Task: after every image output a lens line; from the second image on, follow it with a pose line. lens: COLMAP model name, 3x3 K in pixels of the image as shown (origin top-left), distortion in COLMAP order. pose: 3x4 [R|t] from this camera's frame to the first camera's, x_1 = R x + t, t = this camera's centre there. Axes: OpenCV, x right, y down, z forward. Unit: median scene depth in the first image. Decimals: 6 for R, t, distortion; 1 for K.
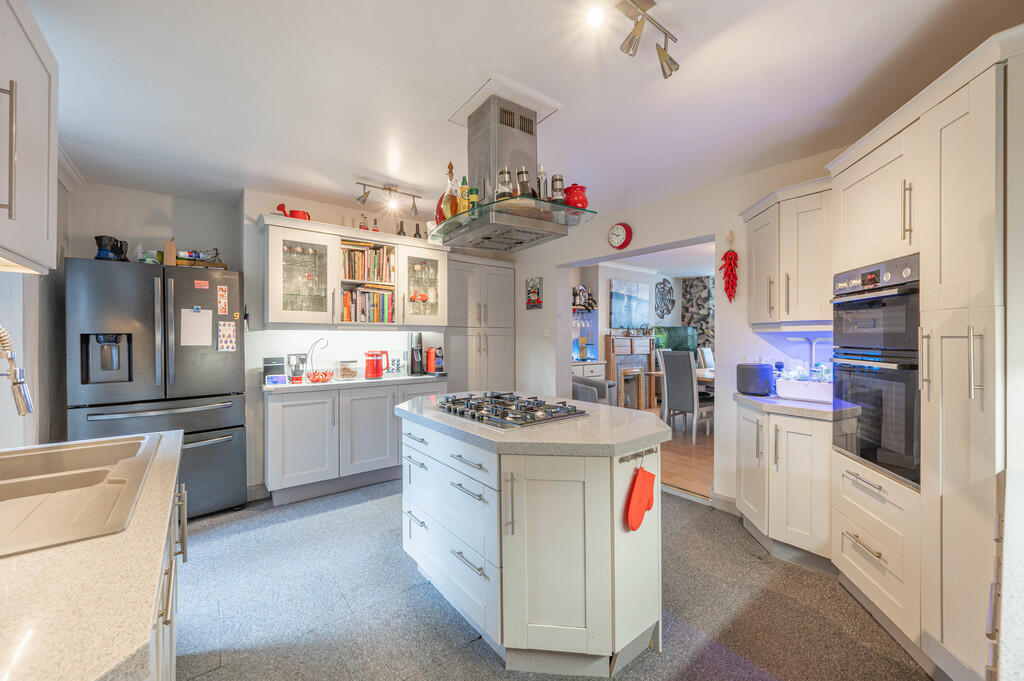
lens RADIAL K [[400.2, 0, 511.2], [0, 400.2, 340.5], [0, 0, 1]] dist [-0.002089, -0.000414]
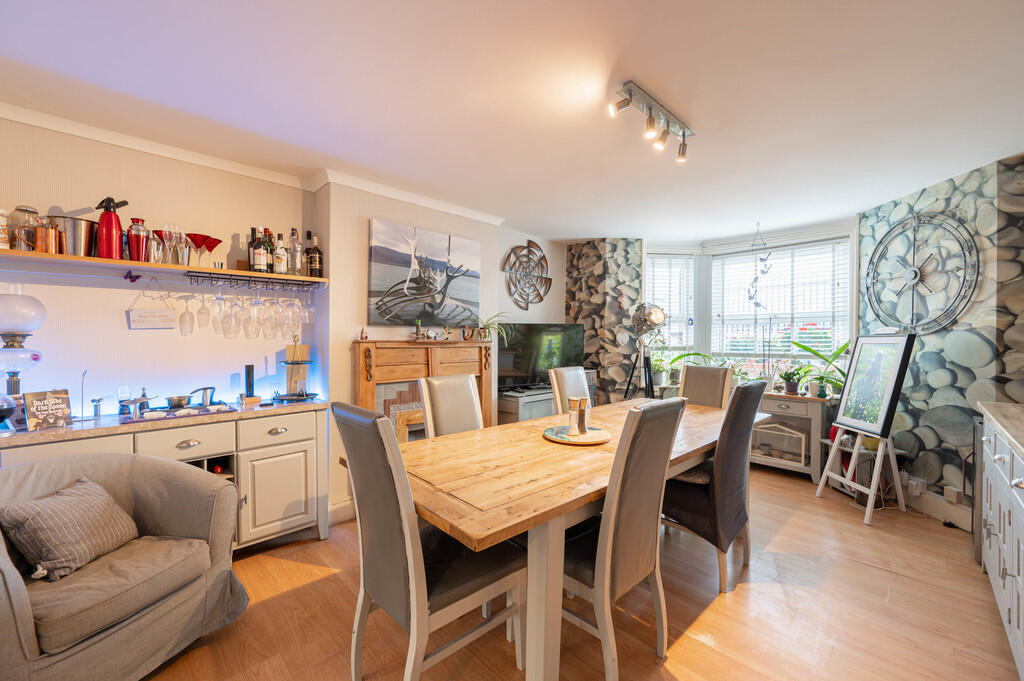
lens RADIAL K [[400.2, 0, 513.7], [0, 400.2, 341.5], [0, 0, 1]] dist [-0.002089, -0.000414]
pose [[0.994292, 0.002128, 0.106670, 0.297116], [-0.002886, 0.999972, 0.006954, -0.013282], [-0.106653, -0.007222, 0.994270, 0.427351]]
